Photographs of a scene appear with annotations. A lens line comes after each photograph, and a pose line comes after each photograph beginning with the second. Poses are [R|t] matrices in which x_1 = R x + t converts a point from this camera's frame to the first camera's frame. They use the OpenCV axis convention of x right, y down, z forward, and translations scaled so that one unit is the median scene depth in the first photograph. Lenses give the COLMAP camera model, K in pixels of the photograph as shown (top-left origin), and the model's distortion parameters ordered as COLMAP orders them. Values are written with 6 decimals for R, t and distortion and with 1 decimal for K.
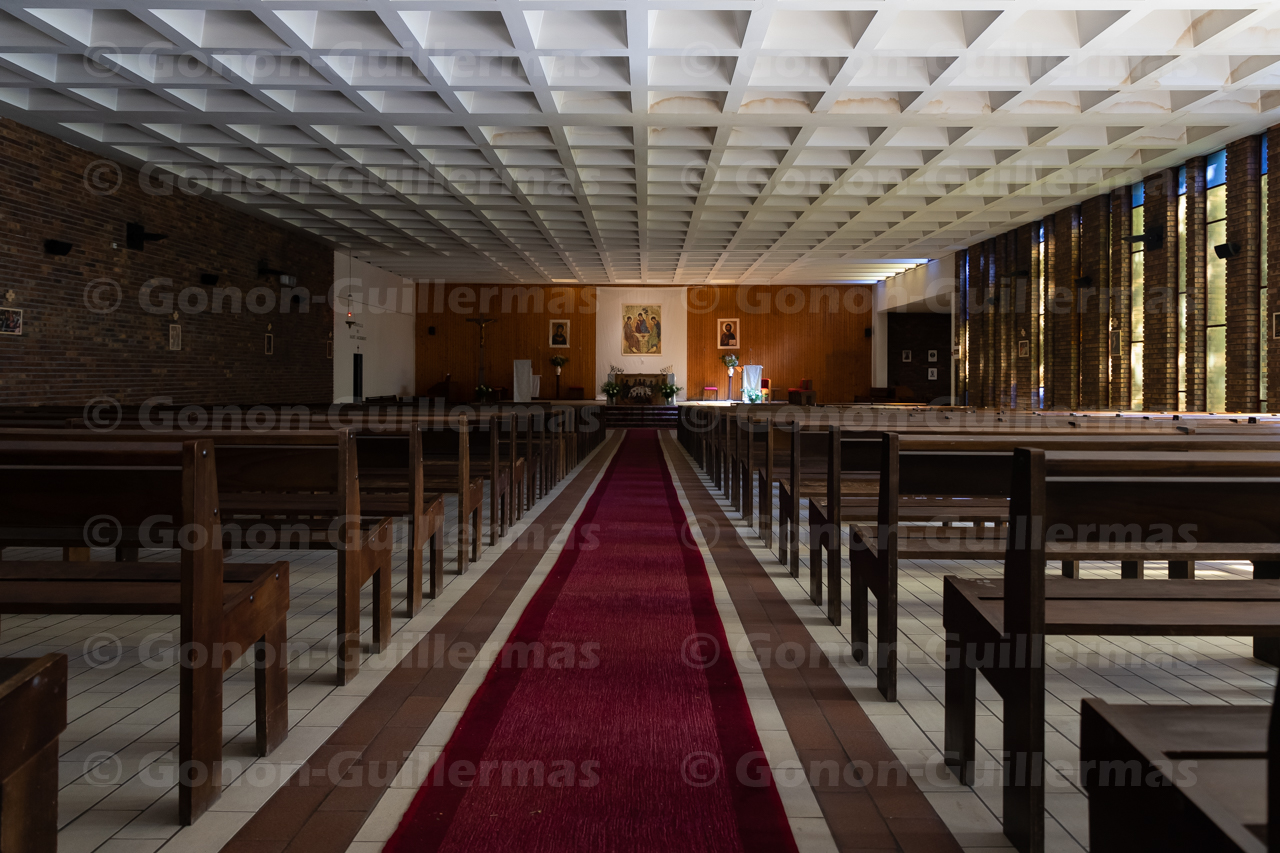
lens RADIAL K [[878.2, 0, 634.1], [0, 878.2, 378.1], [0, 0, 1]] dist [-0.003846, -0.003501]
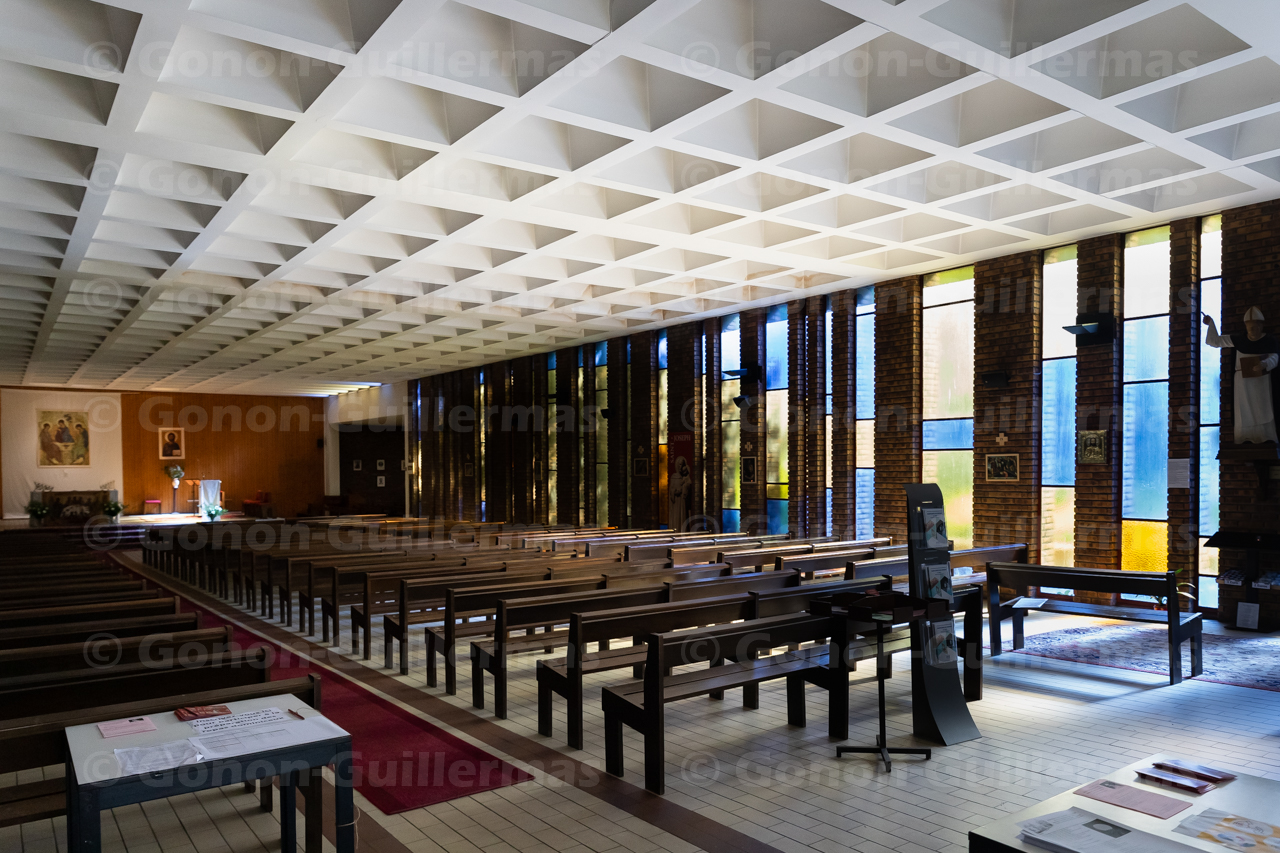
lens RADIAL K [[895.6, 0, 638.7], [0, 895.6, 486.4], [0, 0, 1]] dist [0.002405, 0.002484]
pose [[0.803972, -0.023272, 0.594212, -0.076126], [0.010168, 0.999626, 0.025392, -0.027531], [-0.594581, -0.014372, 0.803908, -0.102879]]
